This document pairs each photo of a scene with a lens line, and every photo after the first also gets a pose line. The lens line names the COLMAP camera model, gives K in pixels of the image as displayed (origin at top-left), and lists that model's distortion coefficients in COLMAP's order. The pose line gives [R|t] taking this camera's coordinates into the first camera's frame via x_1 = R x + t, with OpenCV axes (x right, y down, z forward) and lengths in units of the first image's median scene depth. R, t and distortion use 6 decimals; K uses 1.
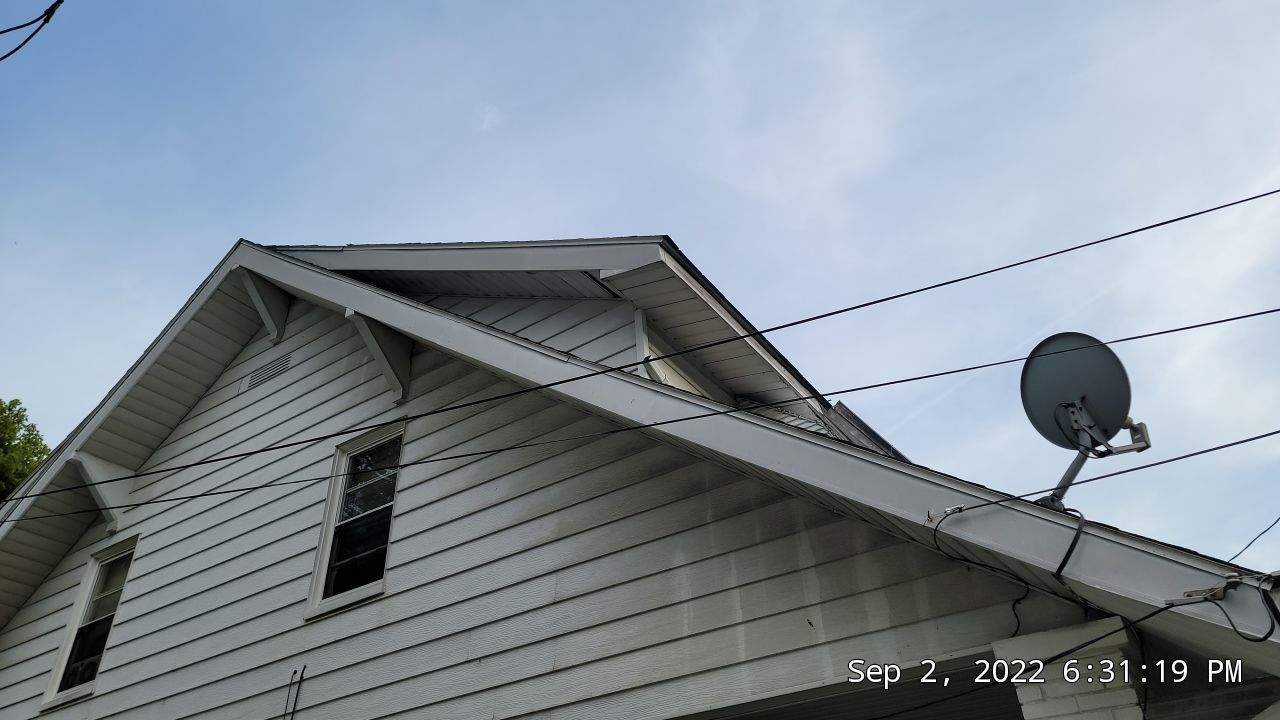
lens RADIAL K [[975.9, 0, 645.2], [0, 975.9, 368.6], [0, 0, 1]] dist [0.072806, -0.005450]
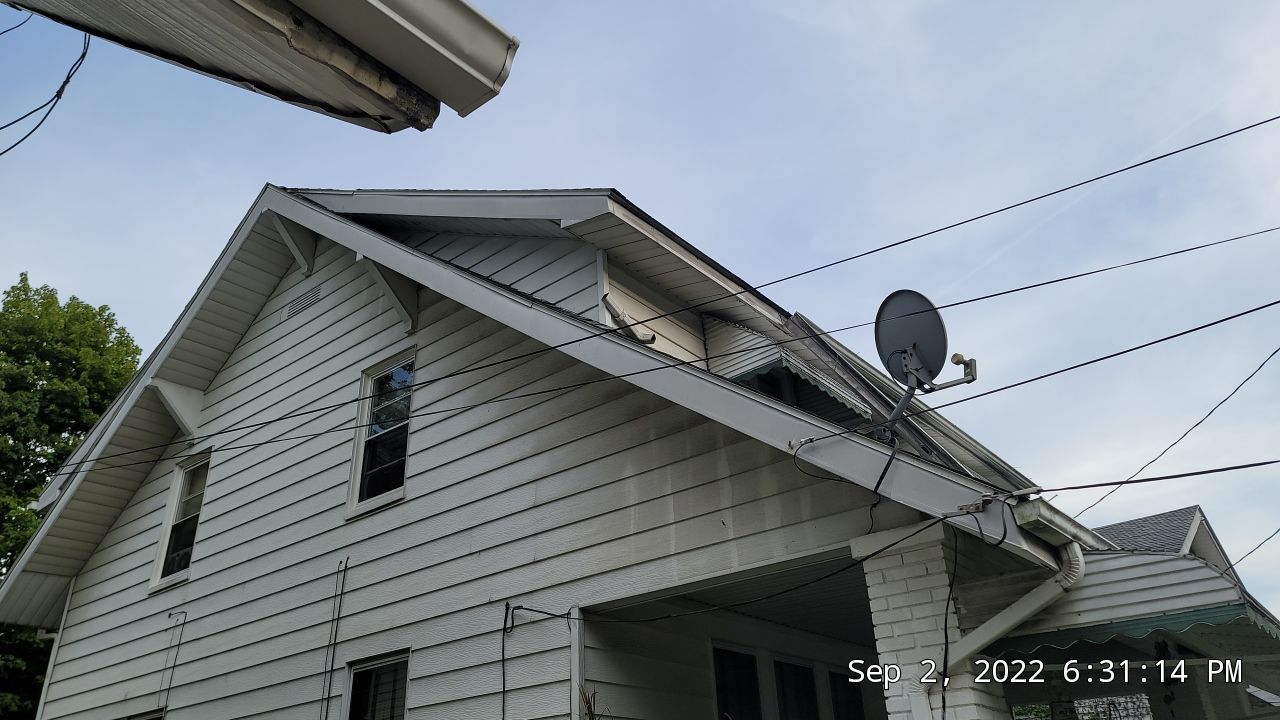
lens RADIAL K [[1005.9, 0, 640.0], [0, 1005.9, 360.0], [0, 0, 1]] dist [0.102152, 0.002864]
pose [[0.994520, -0.045599, -0.094074, 0.135440], [0.058570, 0.988405, 0.140091, -0.089301], [0.086596, -0.144834, 0.985659, -0.159852]]
